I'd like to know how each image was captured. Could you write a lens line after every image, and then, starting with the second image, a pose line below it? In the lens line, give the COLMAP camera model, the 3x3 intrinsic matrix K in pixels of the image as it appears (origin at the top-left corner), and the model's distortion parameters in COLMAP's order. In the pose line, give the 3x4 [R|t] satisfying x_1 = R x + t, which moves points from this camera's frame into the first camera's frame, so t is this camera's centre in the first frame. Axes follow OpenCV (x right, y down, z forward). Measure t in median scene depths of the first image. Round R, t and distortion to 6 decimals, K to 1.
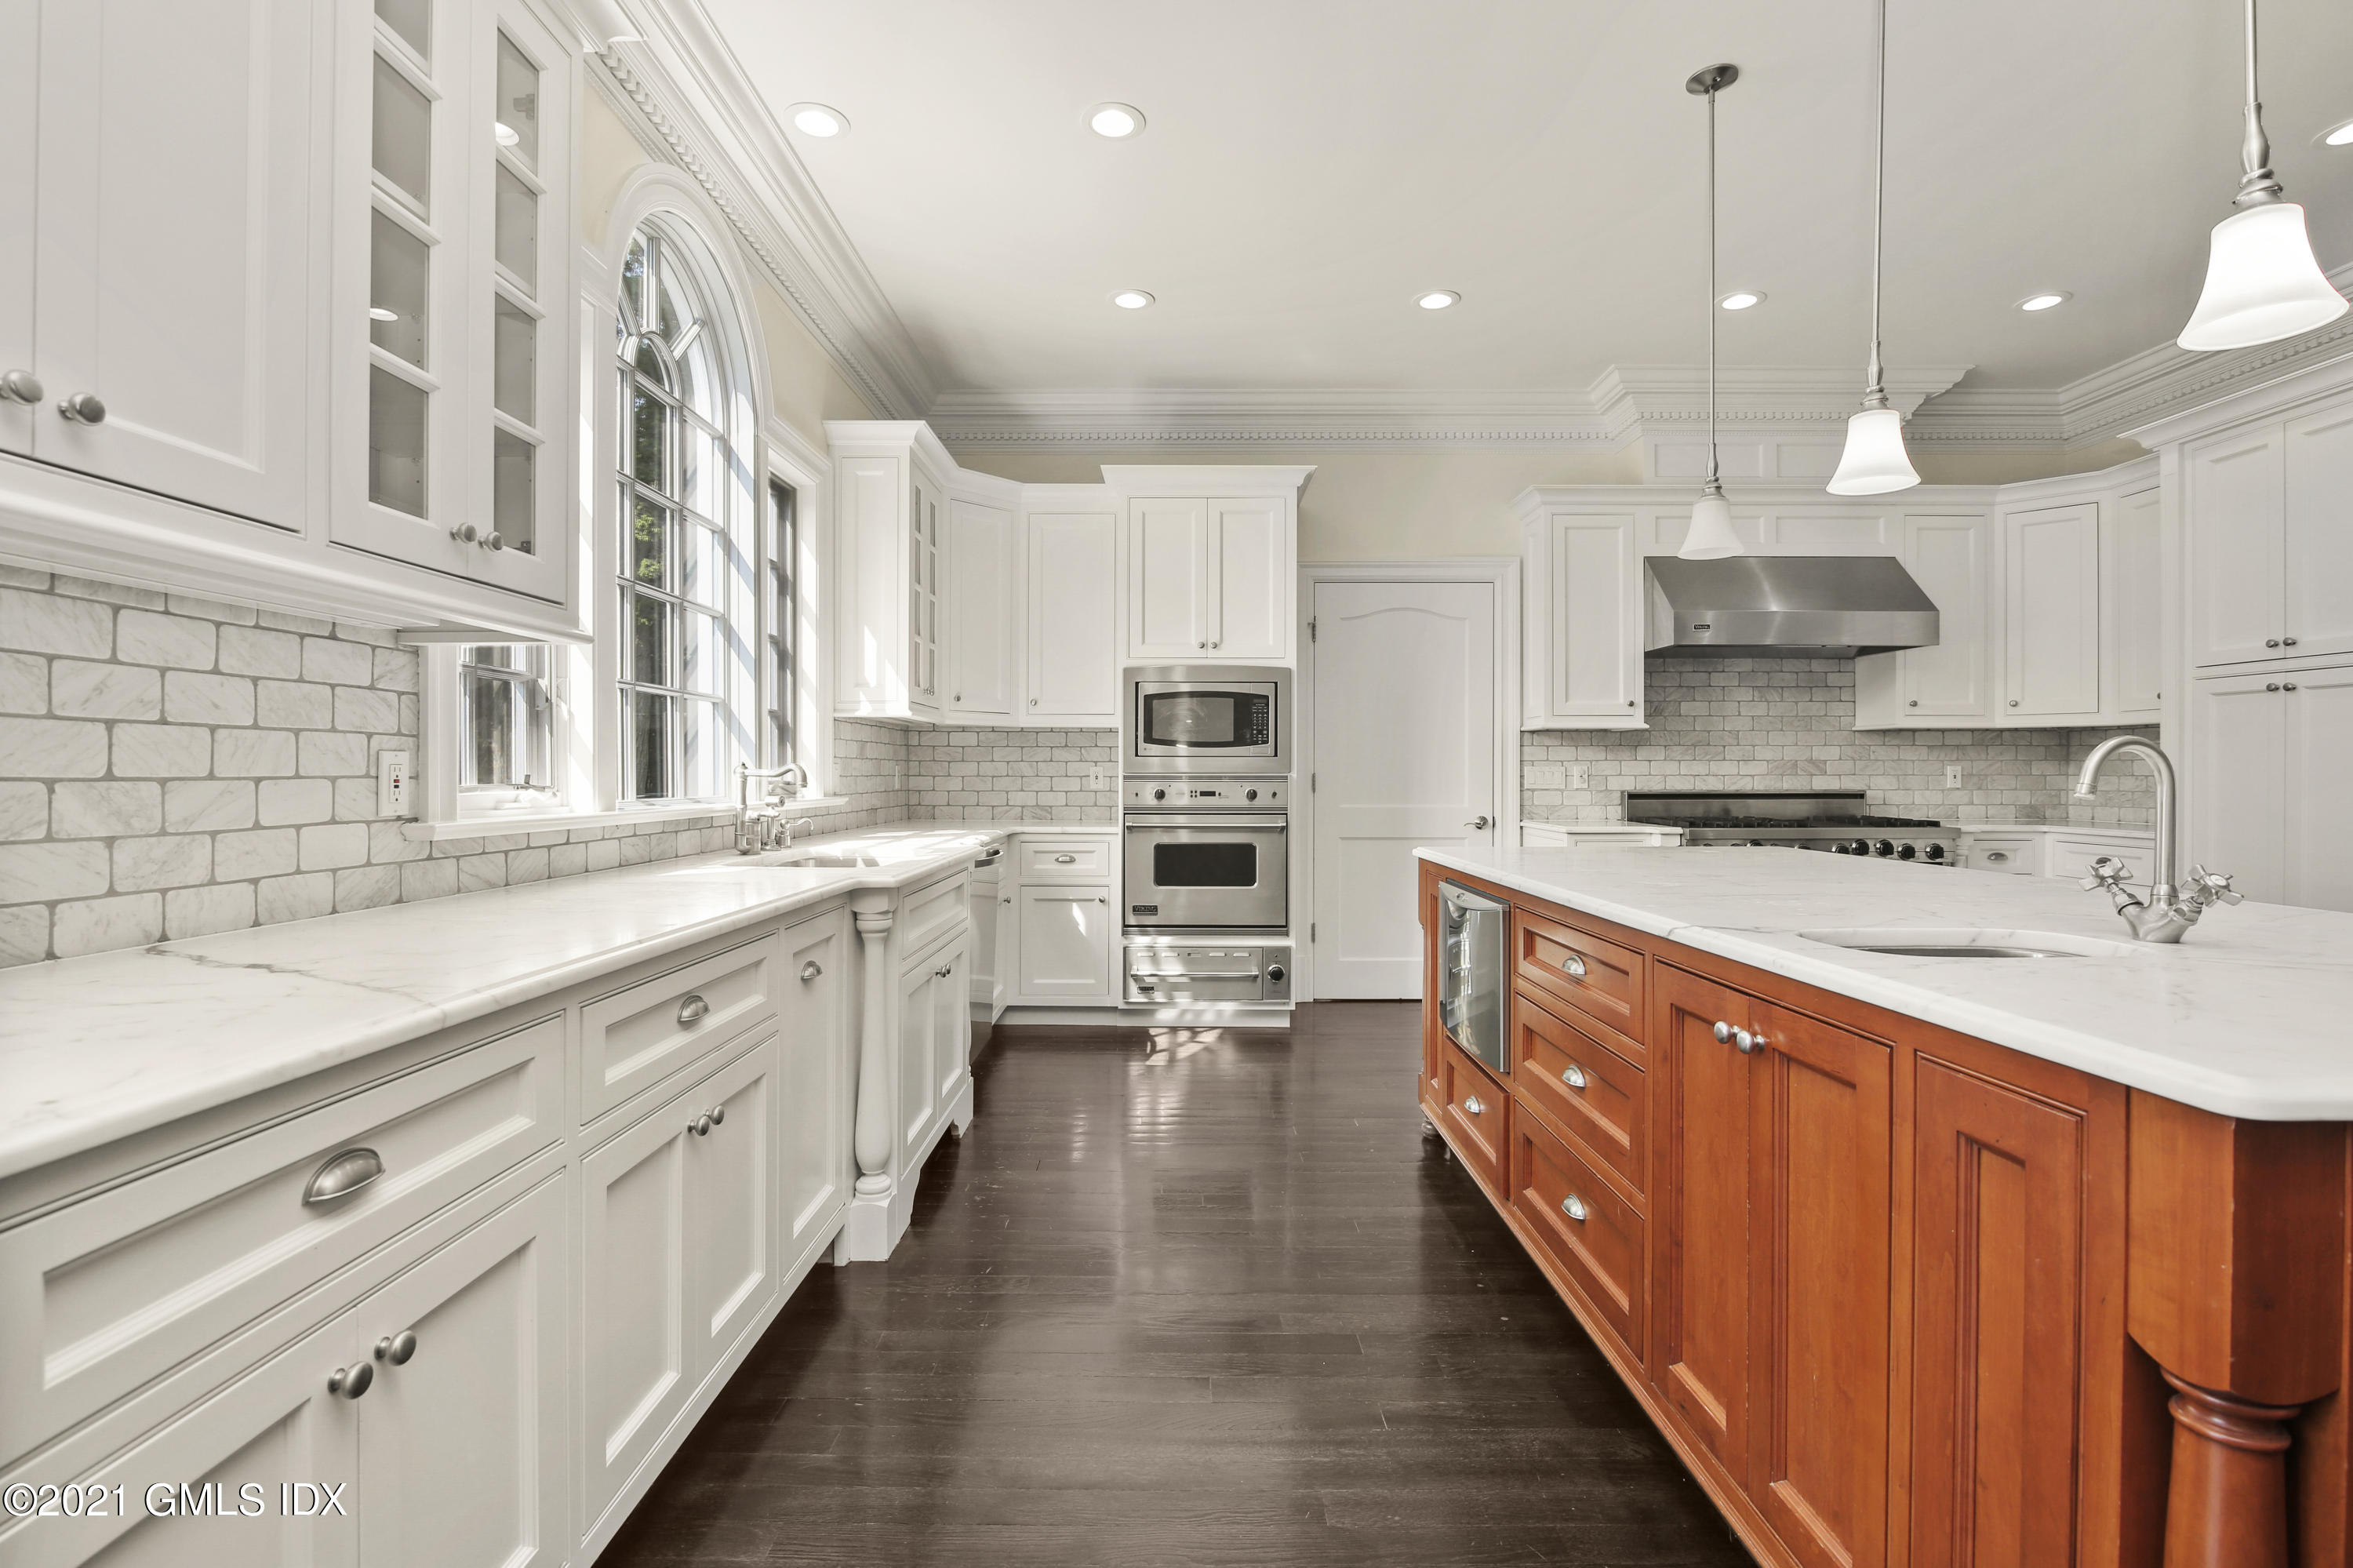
lens RADIAL K [[1089.1, 0, 1186.2], [0, 1089.1, 777.1], [0, 0, 1]] dist [-0.018653, 0.000182]
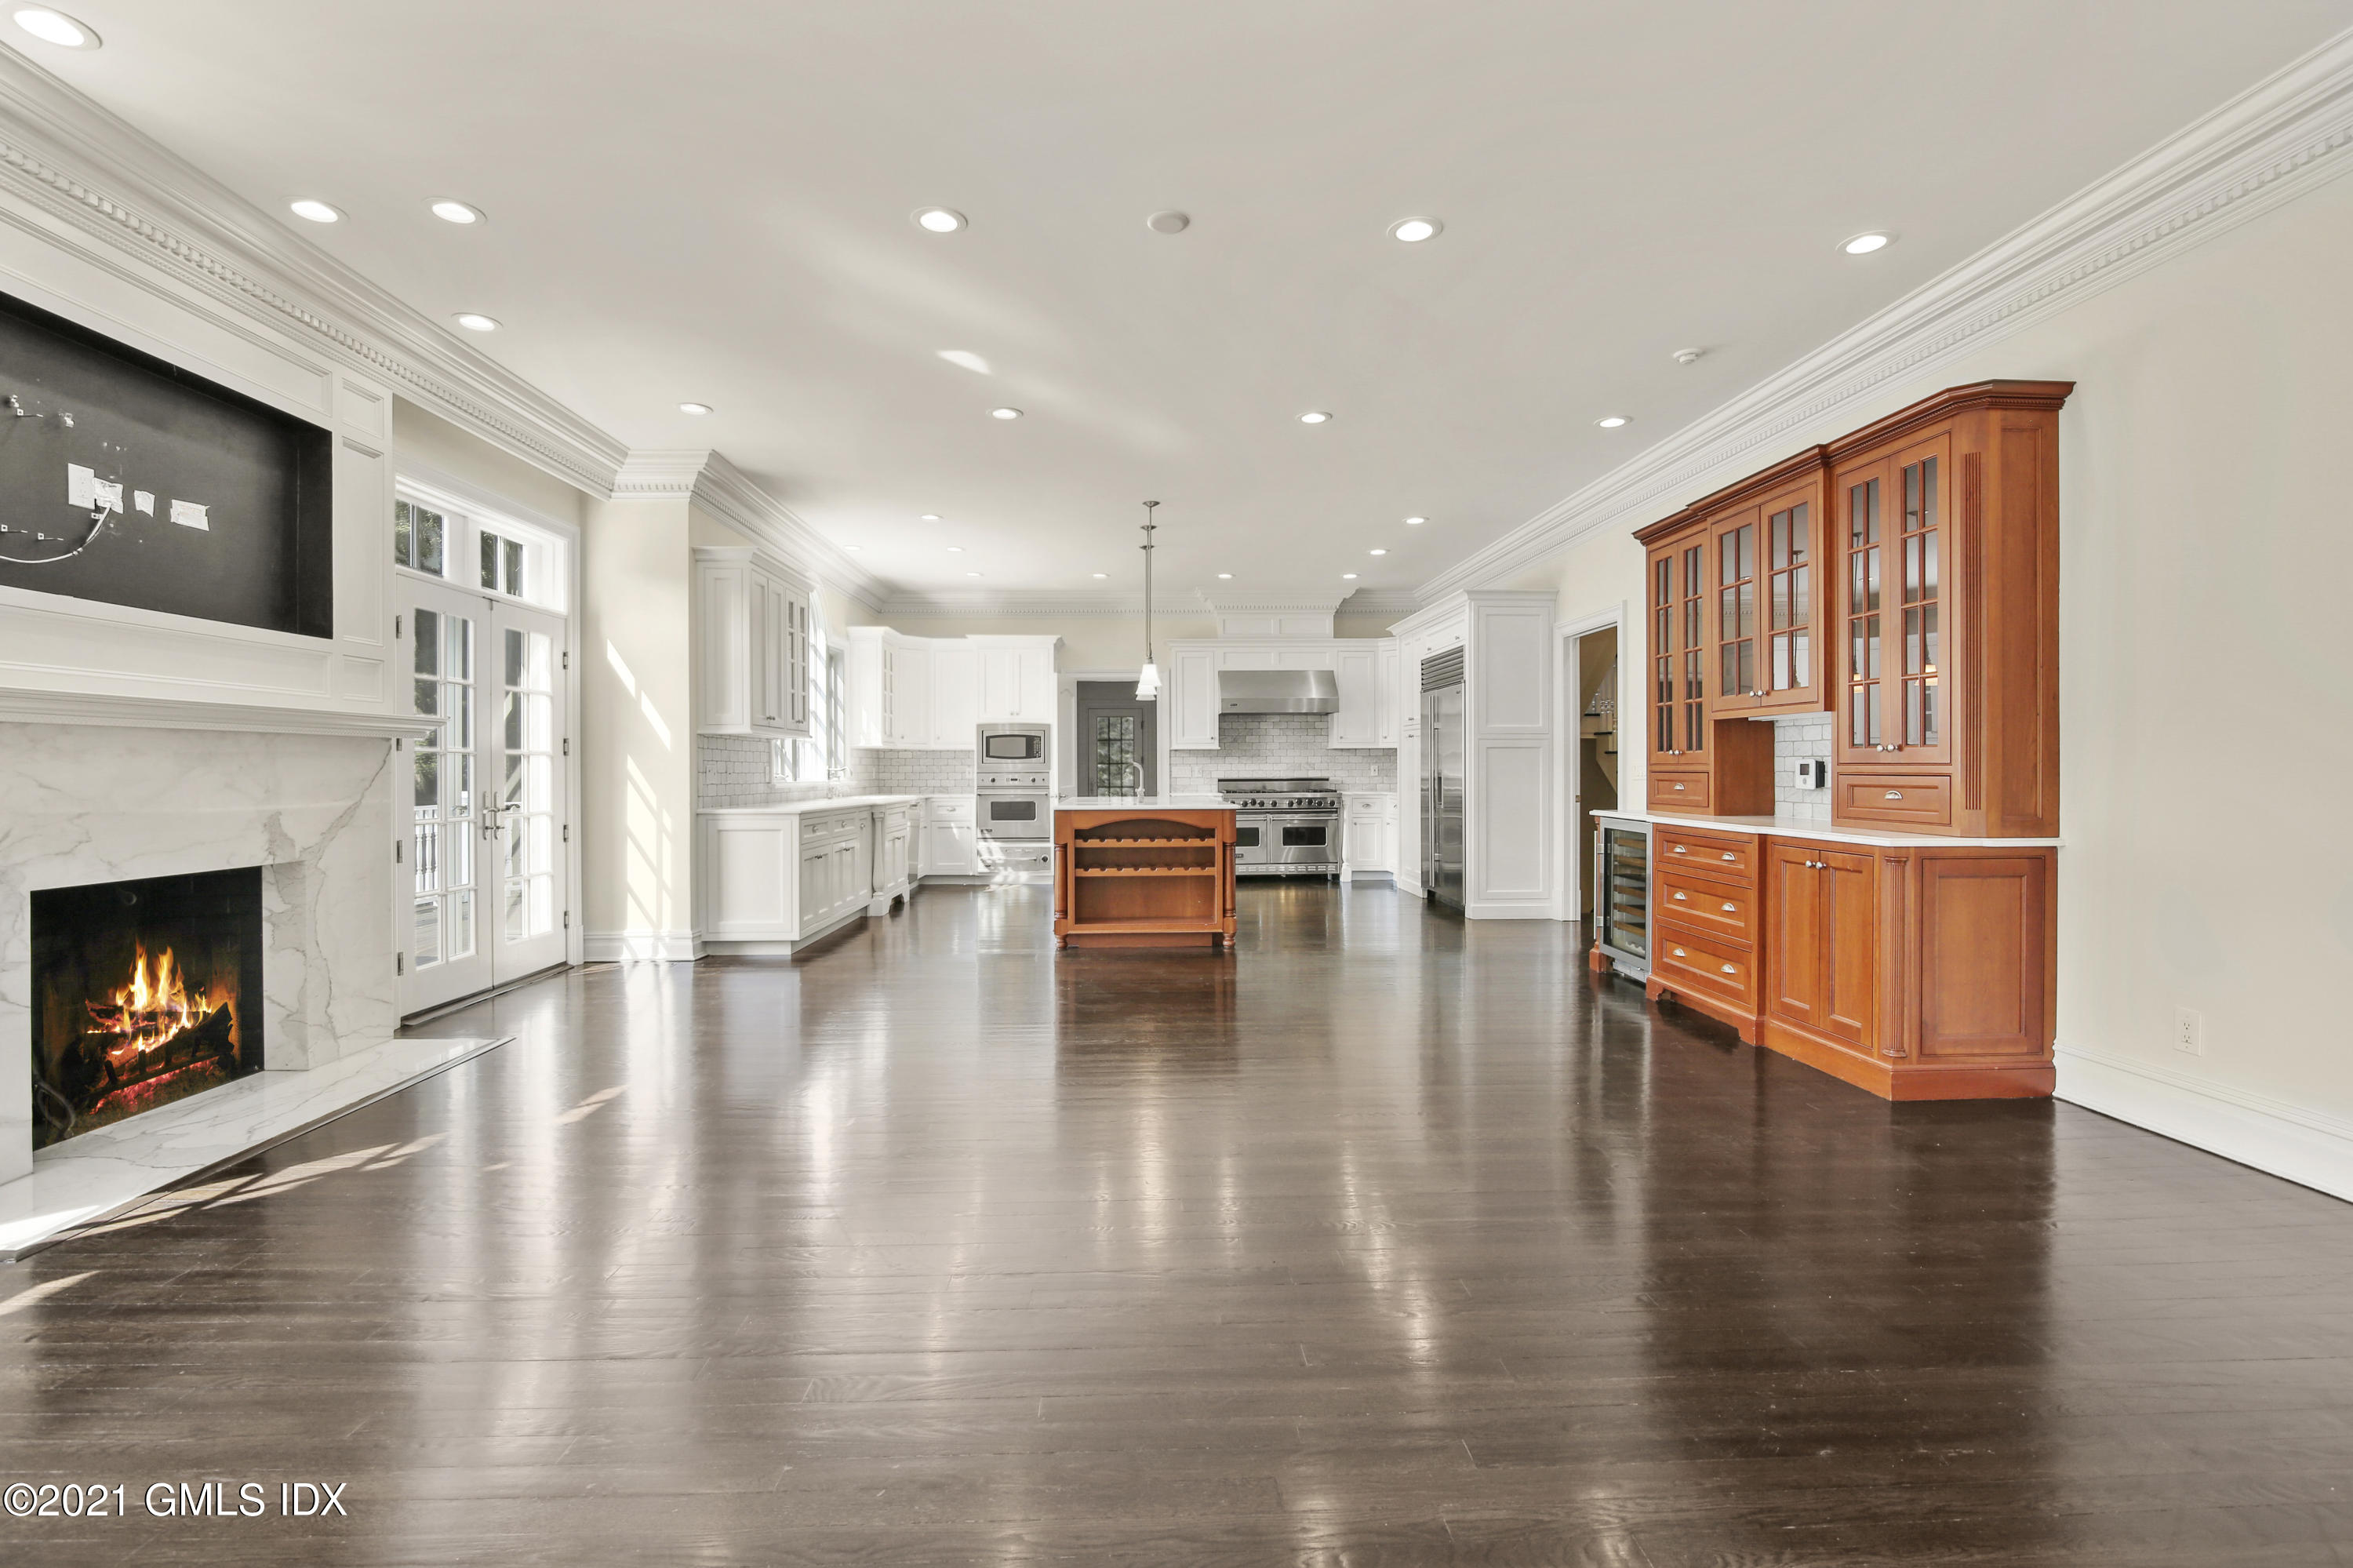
lens RADIAL K [[1089.1, 0, 1175.9], [0, 1089.1, 787.6], [0, 0, 1]] dist [-0.018653, 0.000182]
pose [[0.999198, -0.004872, 0.039741, 0.265039], [0.004548, 0.999956, 0.008230, 0.014911], [-0.039779, -0.008042, 0.999176, -1.271796]]
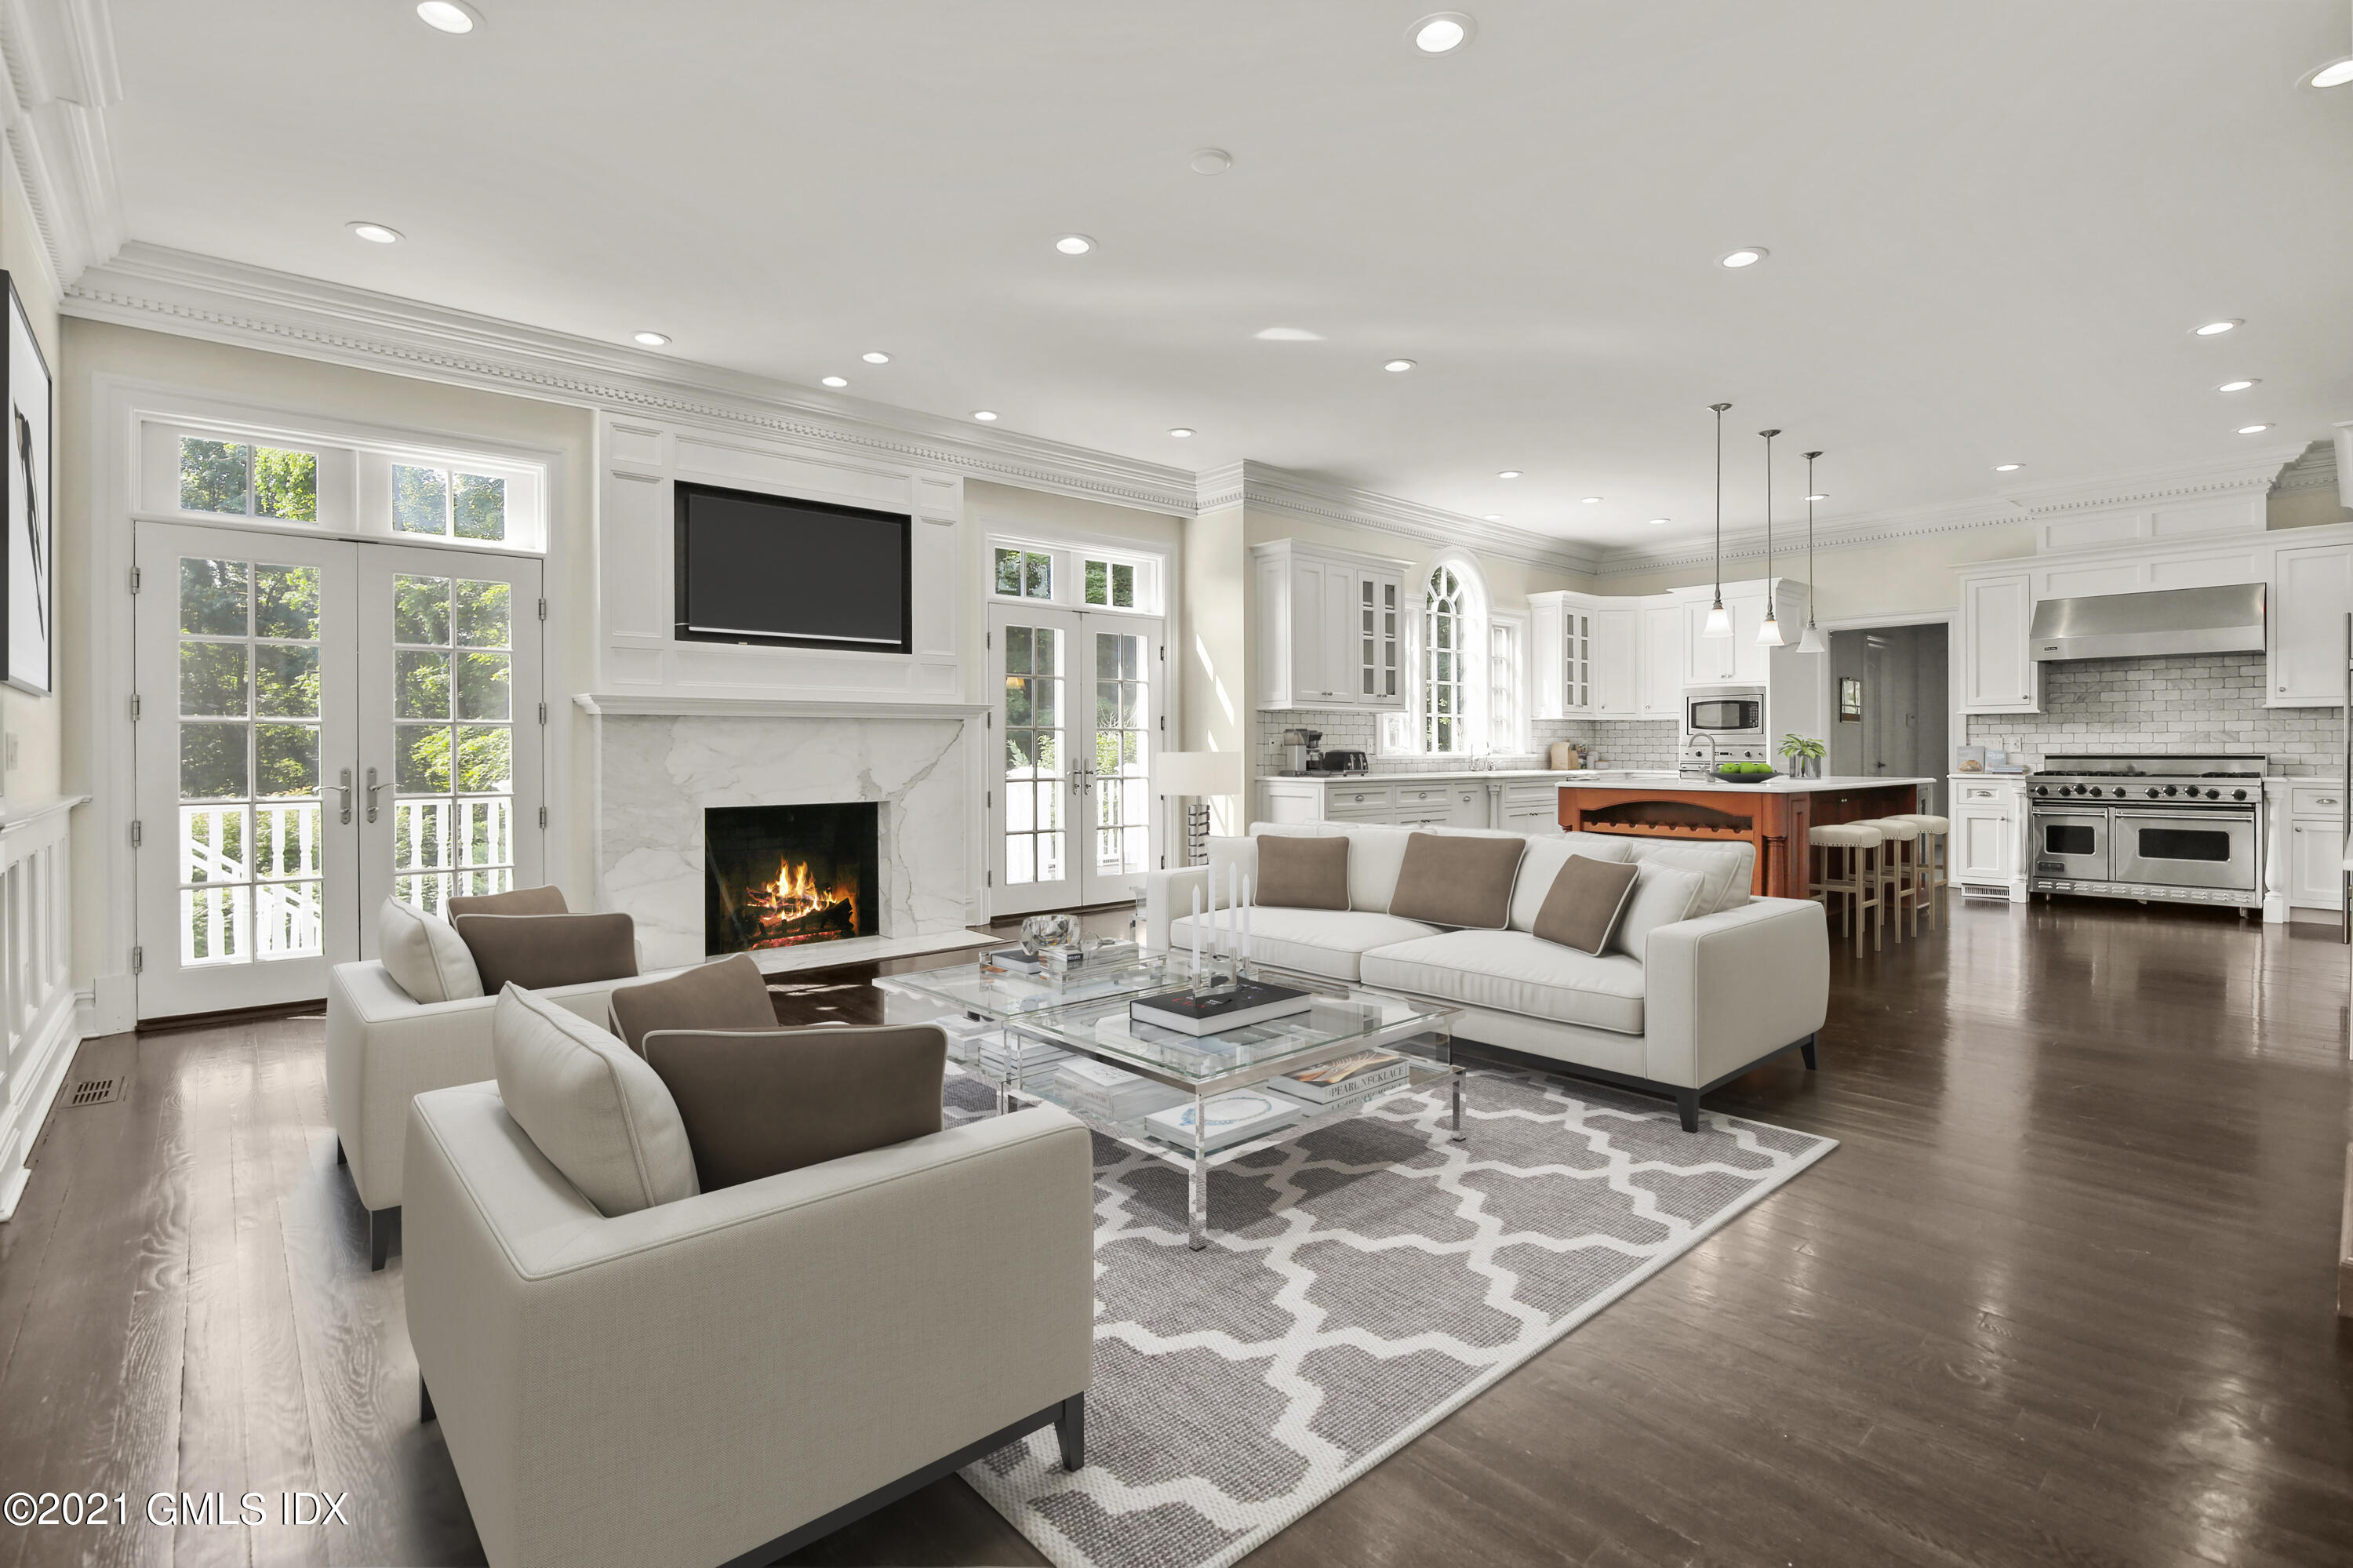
lens RADIAL K [[1089.1, 0, 1167.5], [0, 1089.1, 750.9], [0, 0, 1]] dist [-0.018653, 0.000182]
pose [[0.666926, 0.000983, -0.745124, 0.783872], [0.000618, 0.999998, 0.001872, 0.006111], [0.745124, -0.001709, 0.666924, -0.998869]]
